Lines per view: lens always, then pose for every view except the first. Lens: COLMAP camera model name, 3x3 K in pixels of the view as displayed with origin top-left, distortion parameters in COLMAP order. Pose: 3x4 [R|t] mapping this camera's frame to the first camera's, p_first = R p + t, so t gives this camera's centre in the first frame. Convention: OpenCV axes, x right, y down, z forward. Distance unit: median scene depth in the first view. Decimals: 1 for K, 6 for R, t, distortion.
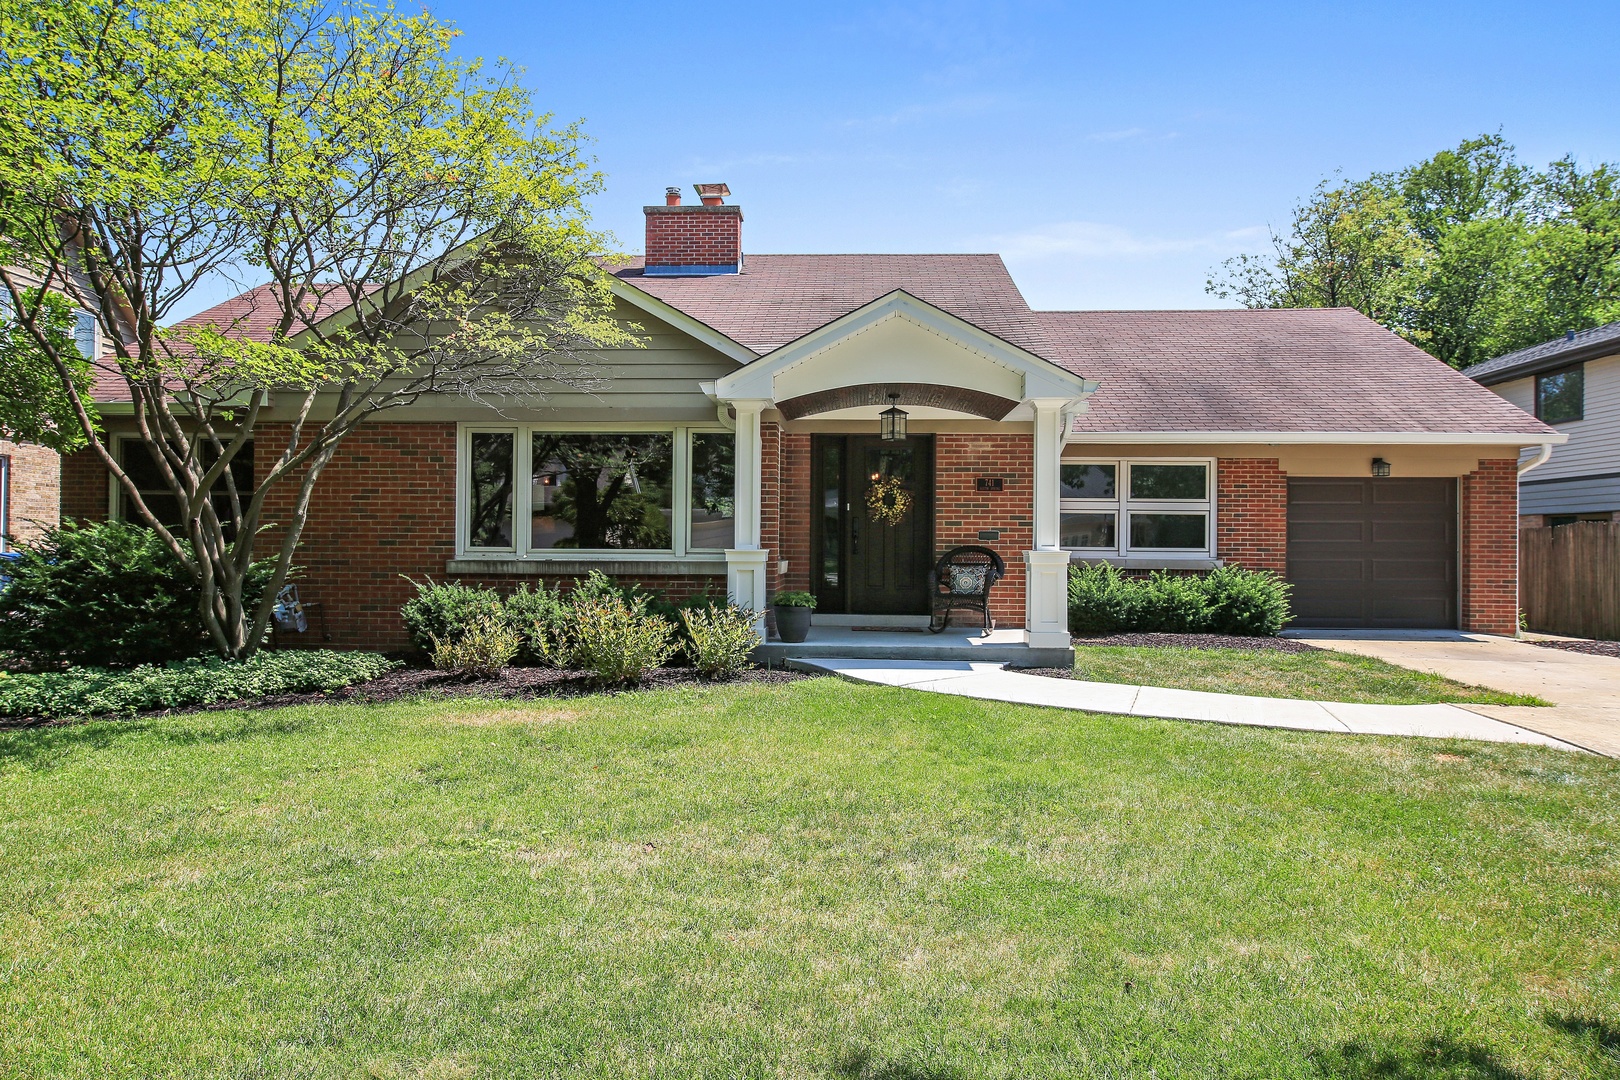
lens RADIAL K [[1040.5, 0, 802.7], [0, 1040.5, 542.2], [0, 0, 1]] dist [-0.000047, 0.000713]
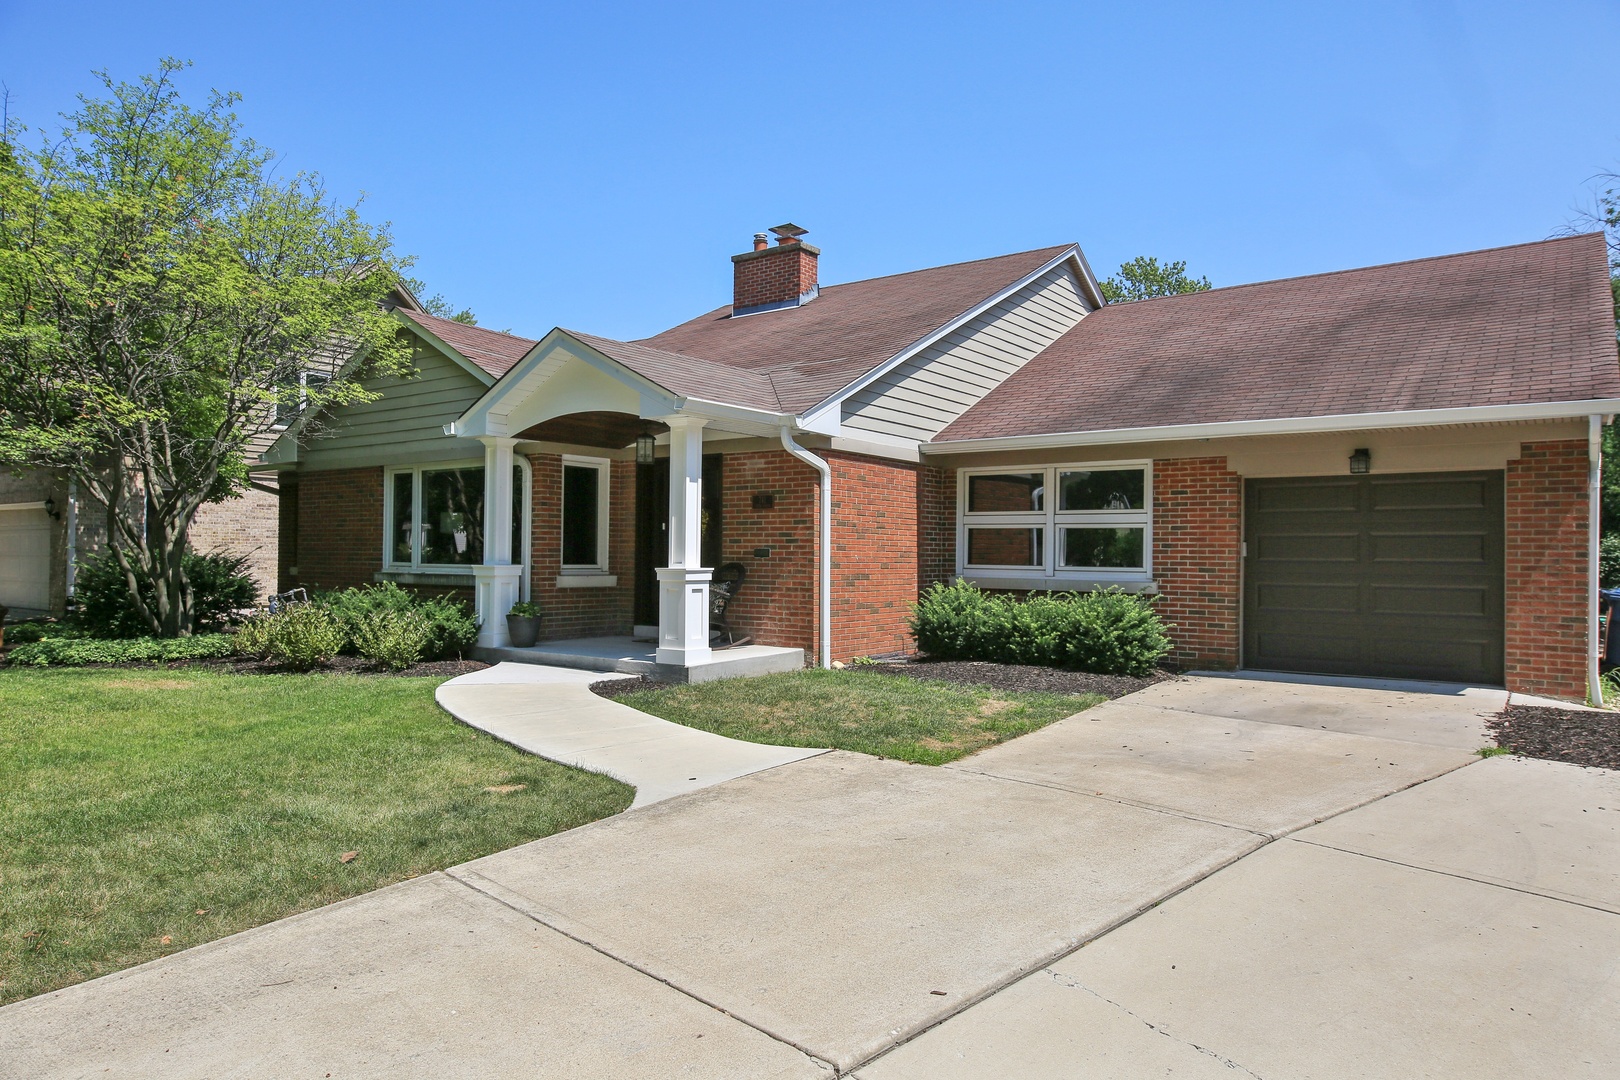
lens RADIAL K [[1029.3, 0, 811.0], [0, 1029.3, 540.9], [0, 0, 1]] dist [0.009270, 0.001332]
pose [[0.841148, -0.008241, -0.540742, 0.750029], [-0.002893, 0.999801, -0.019738, 0.001542], [0.540797, 0.018167, 0.840957, 0.193943]]
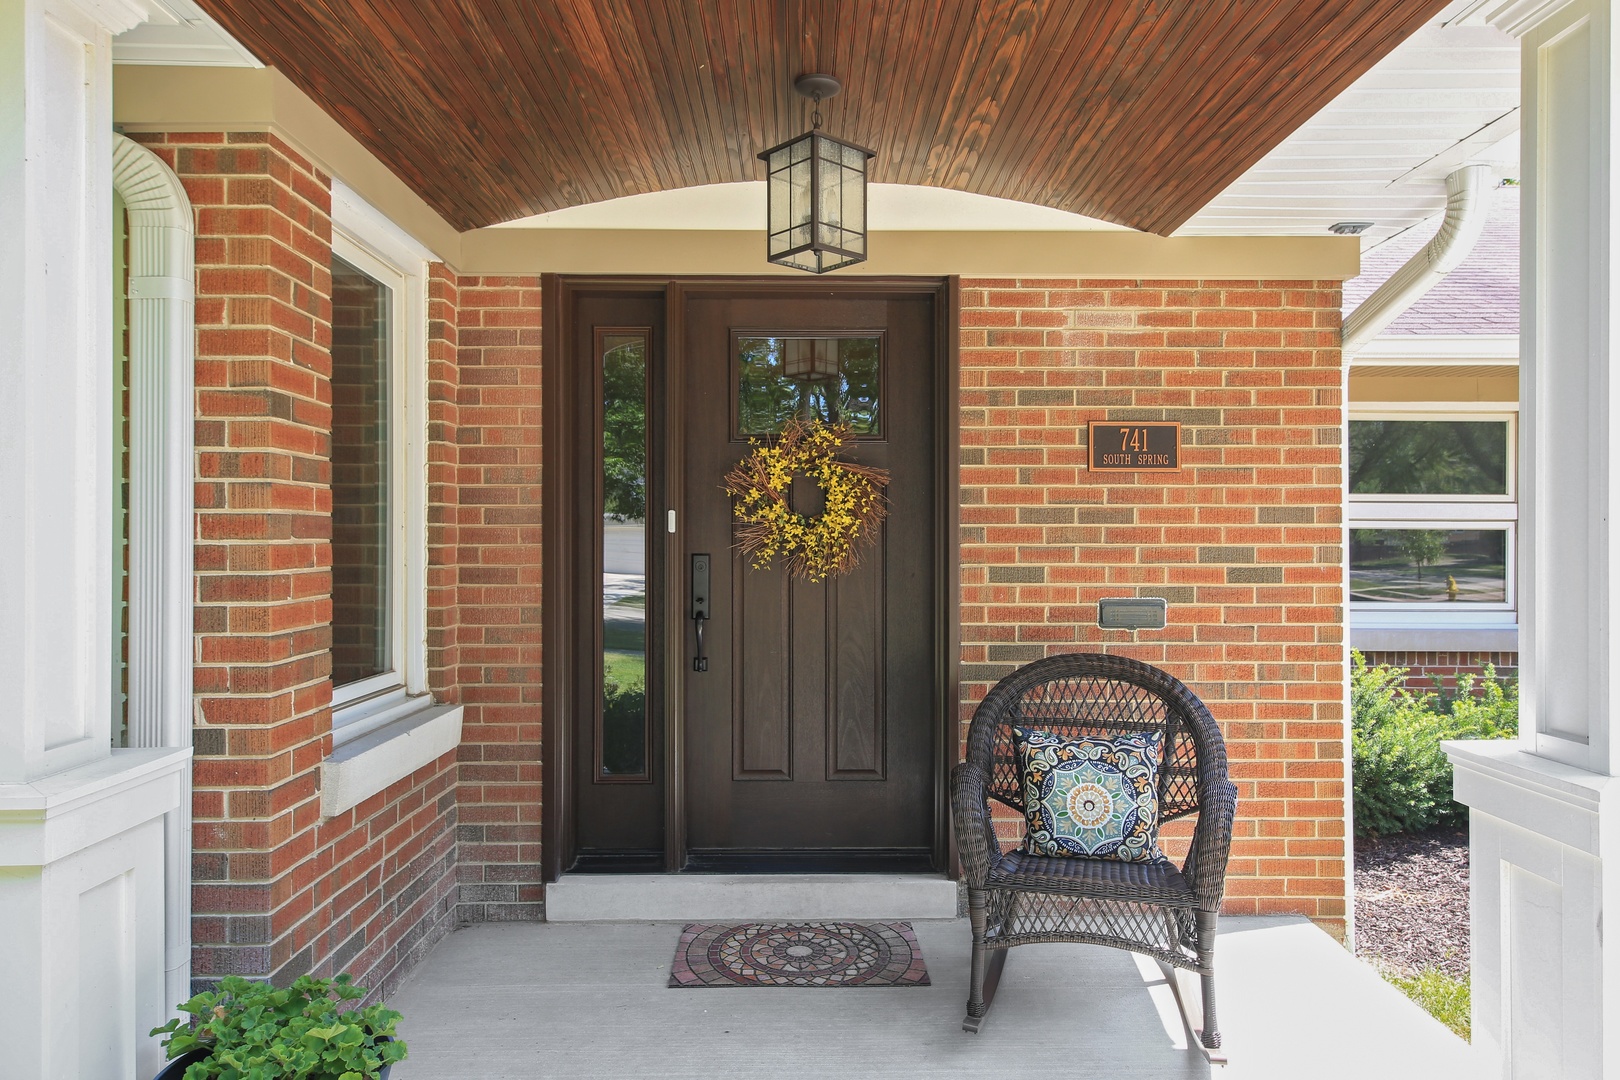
lens RADIAL K [[1029.3, 0, 822.2], [0, 1029.3, 542.0], [0, 0, 1]] dist [0.009270, 0.001332]
pose [[0.996706, -0.006848, 0.080814, 0.063898], [0.006897, 0.999976, -0.000323, -0.027847], [-0.080810, 0.000879, 0.996729, 0.704288]]
